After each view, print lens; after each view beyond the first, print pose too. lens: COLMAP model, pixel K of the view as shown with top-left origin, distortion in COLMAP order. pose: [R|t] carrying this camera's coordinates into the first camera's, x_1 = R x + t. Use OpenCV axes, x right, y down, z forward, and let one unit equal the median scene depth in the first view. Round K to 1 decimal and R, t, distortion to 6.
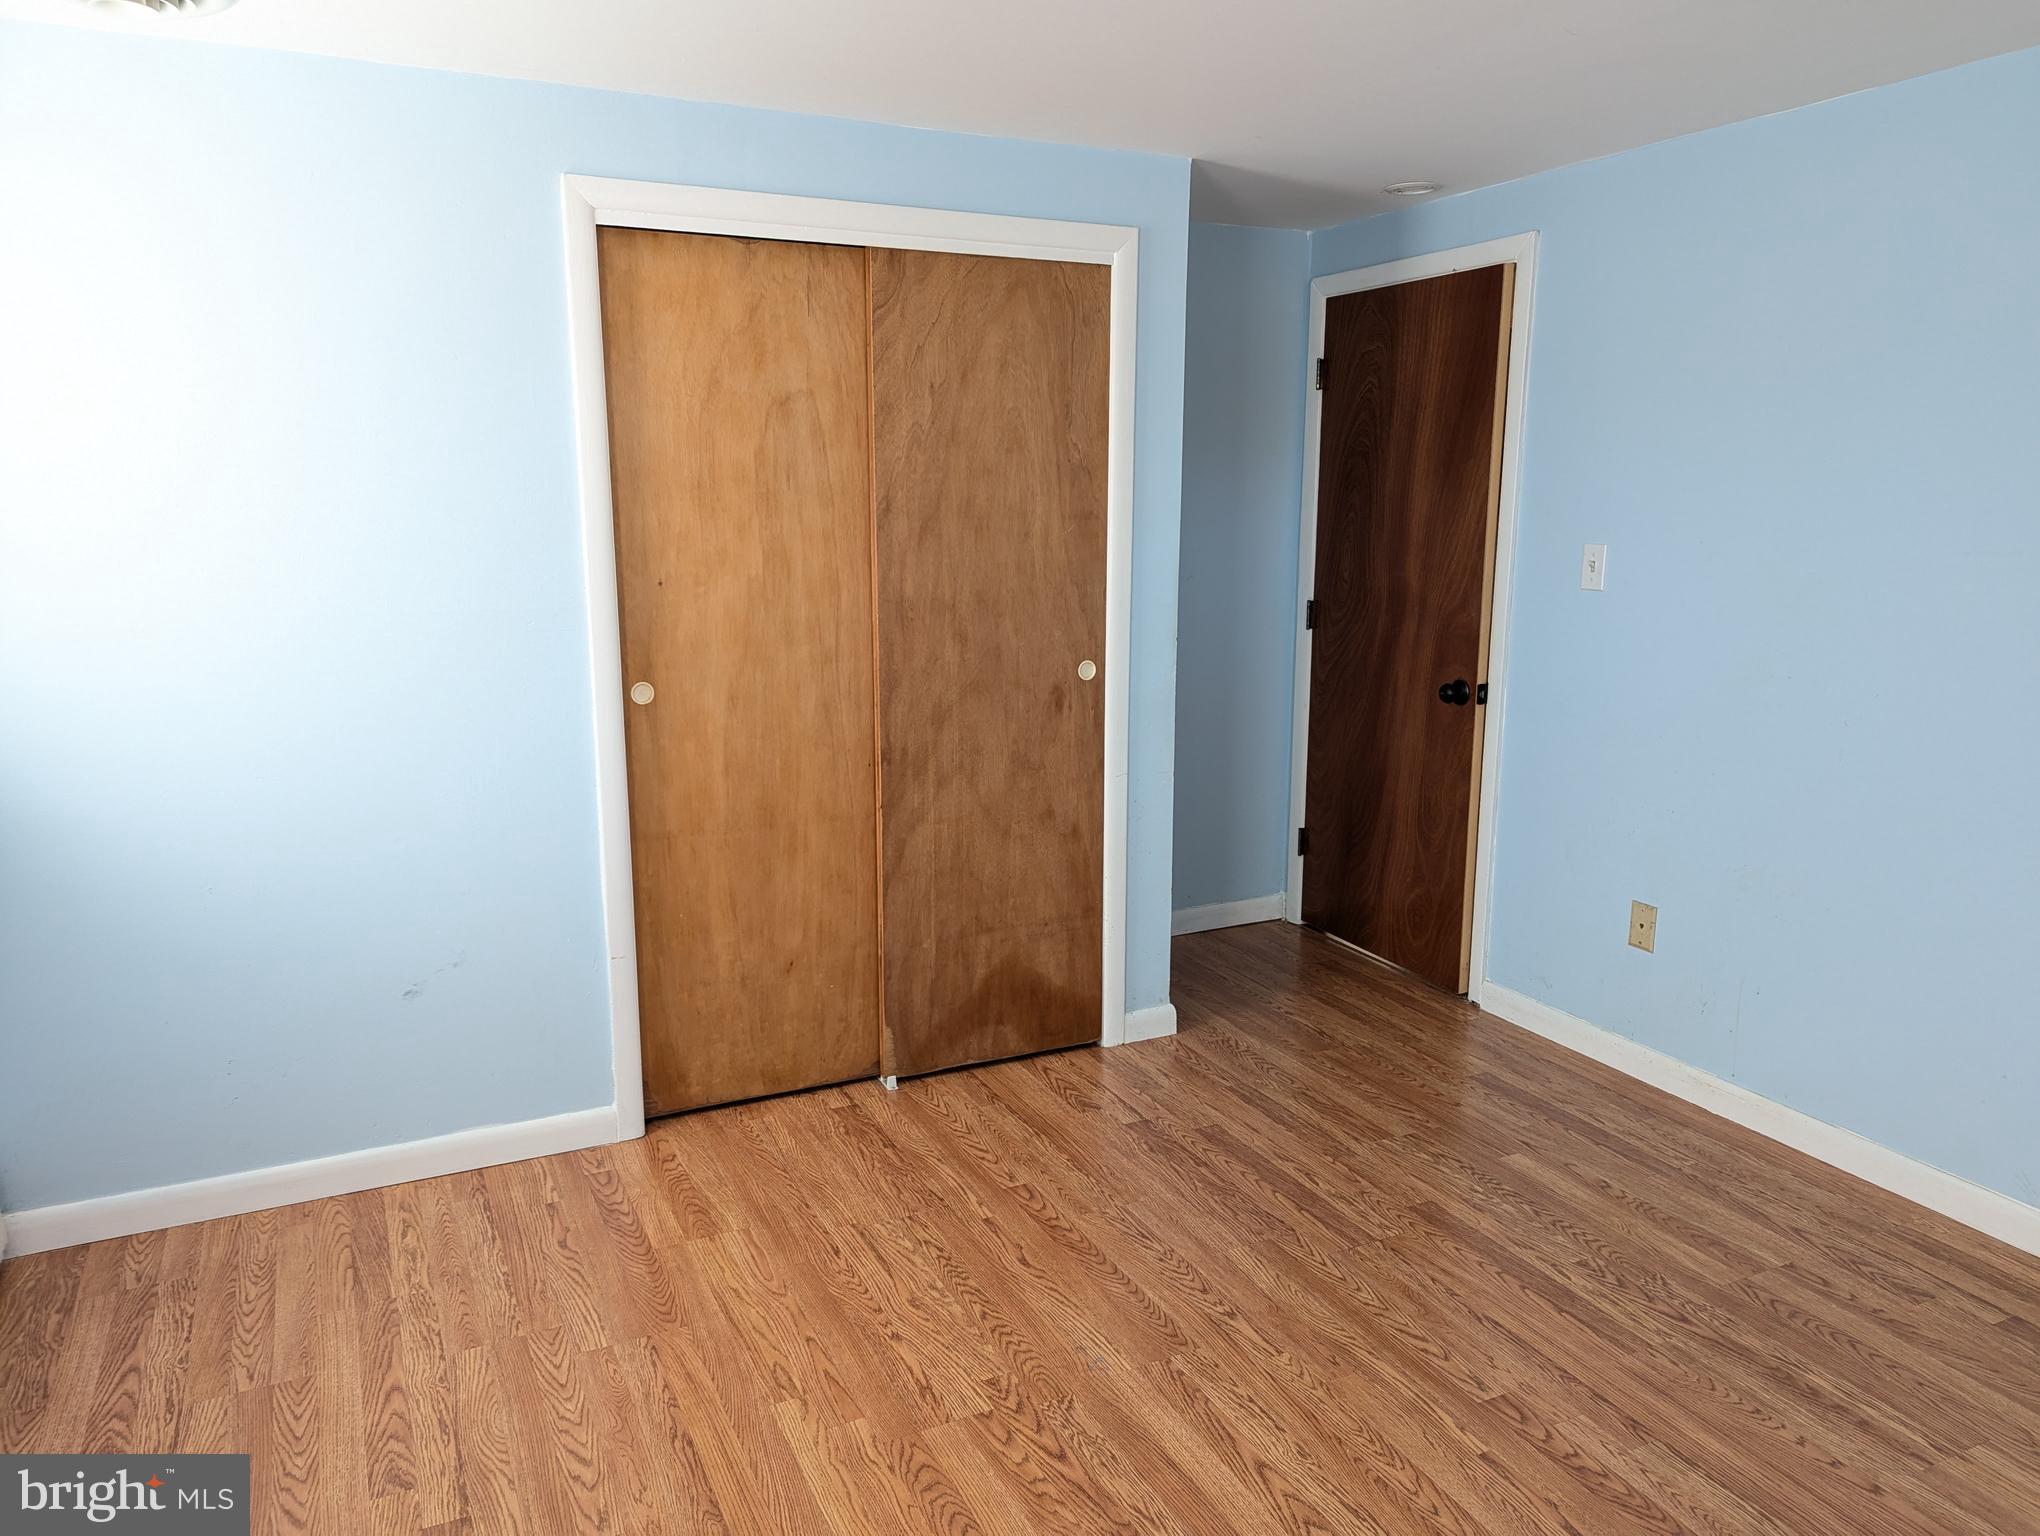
lens RADIAL K [[1440.4, 0, 1015.0], [0, 1440.4, 773.6], [0, 0, 1]] dist [0.073676, -0.072087]
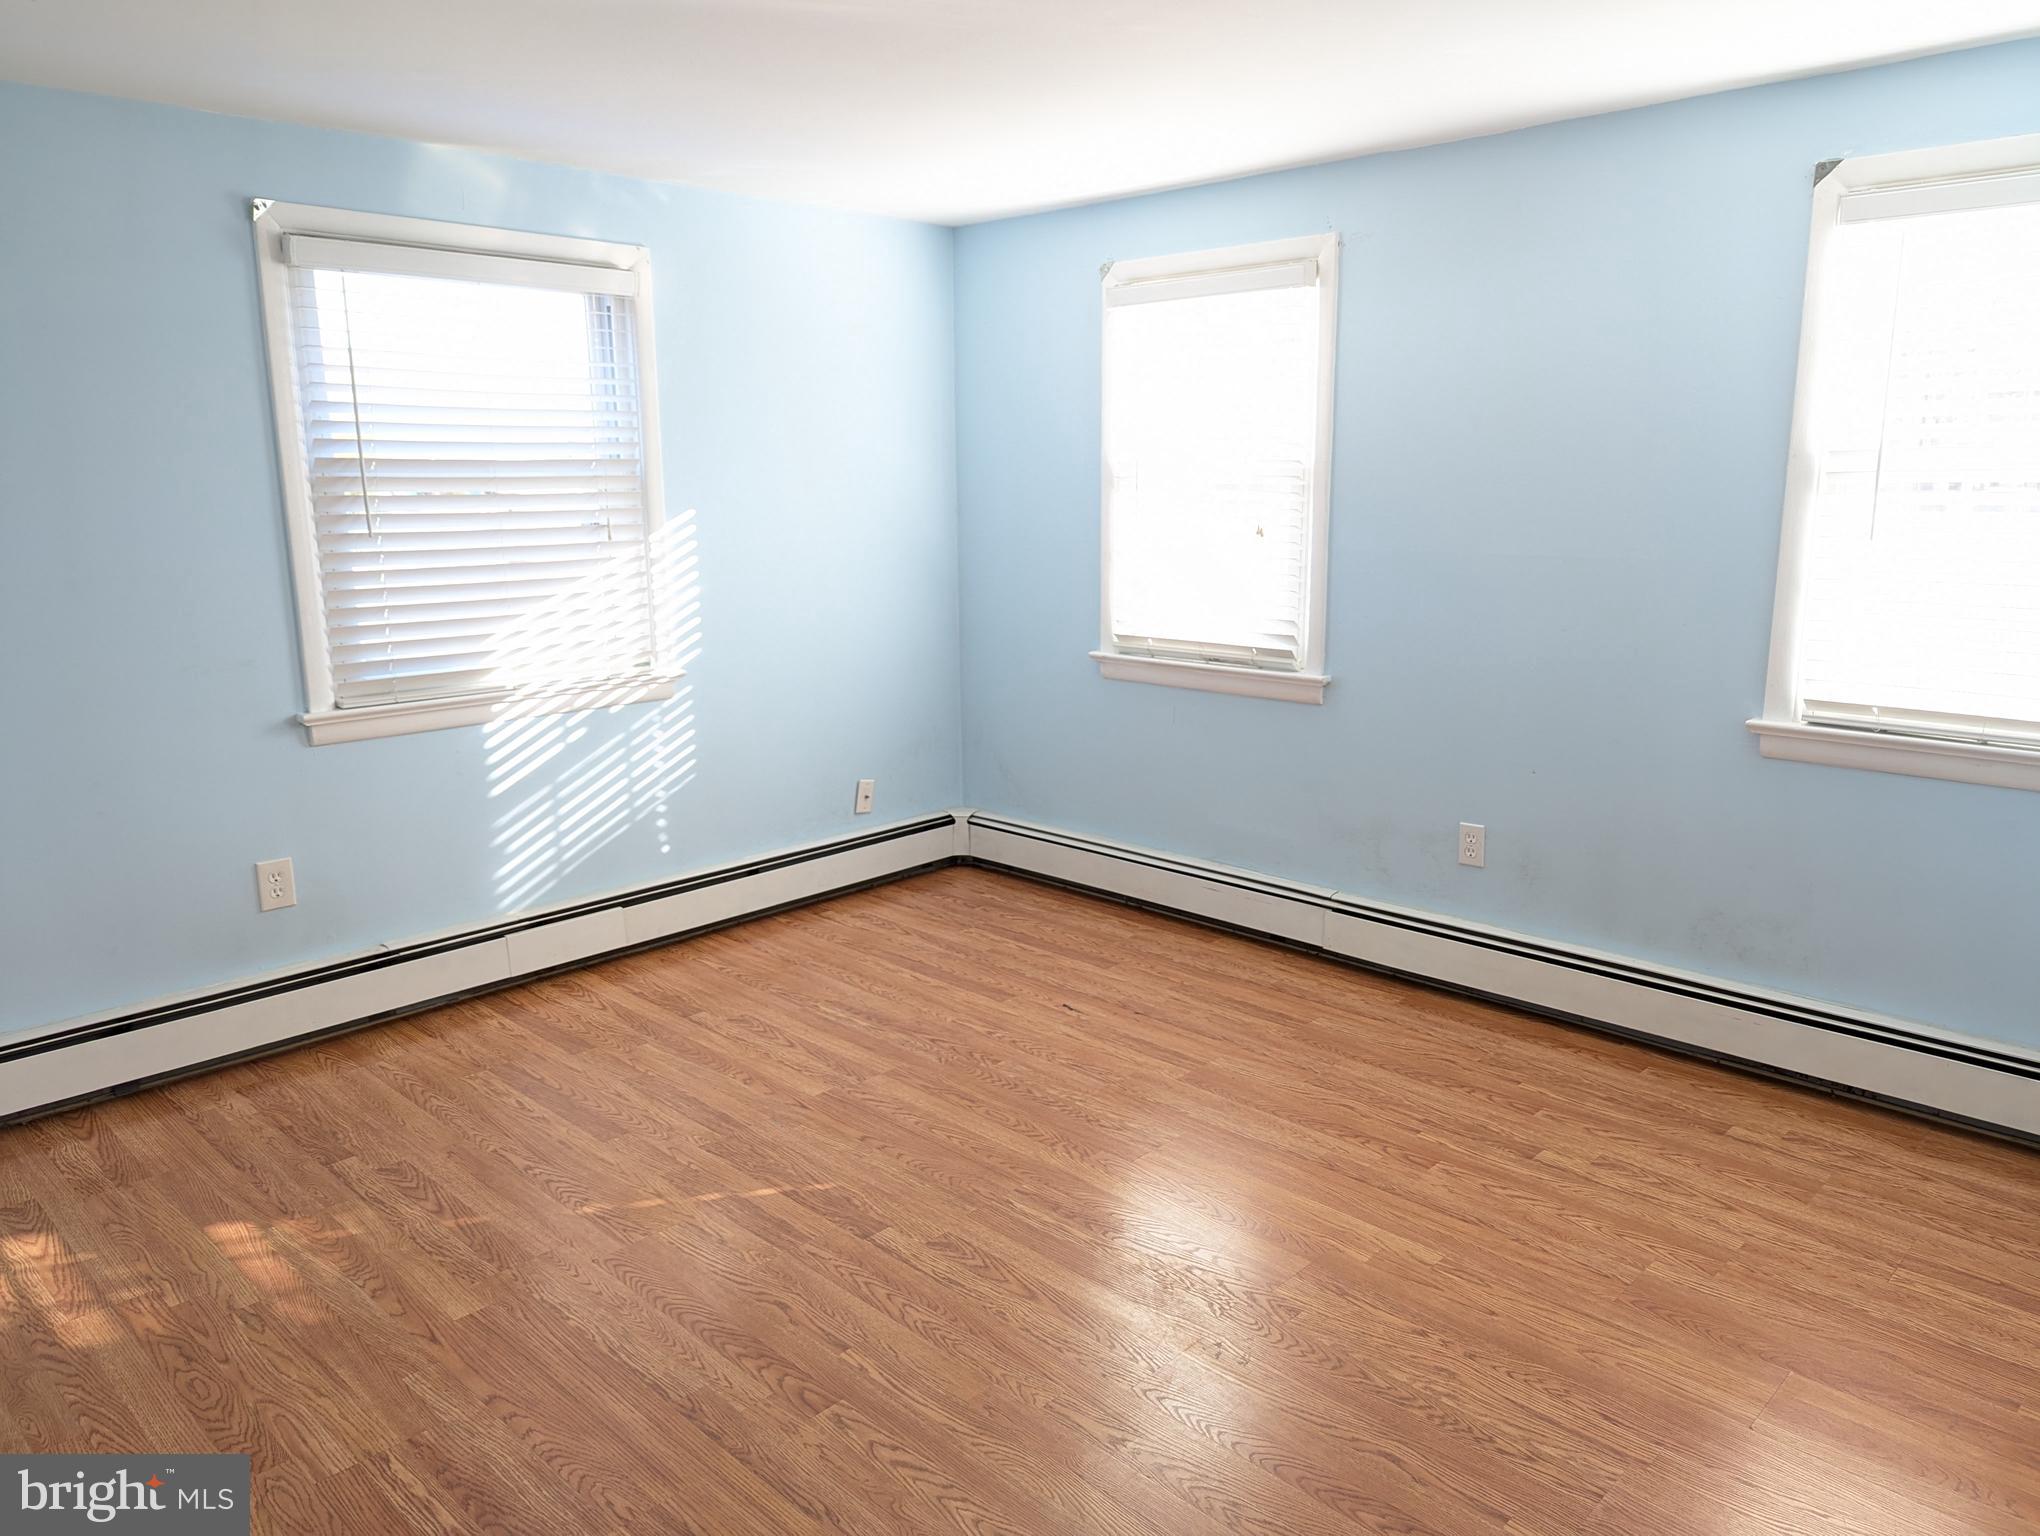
lens RADIAL K [[1440.4, 0, 1015.0], [0, 1440.4, 773.6], [0, 0, 1]] dist [0.073676, -0.072087]
pose [[-0.941905, 0.078134, -0.326666, 0.456355], [-0.059409, 0.918477, 0.390987, -0.315942], [0.330584, 0.387679, -0.860476, 1.583093]]
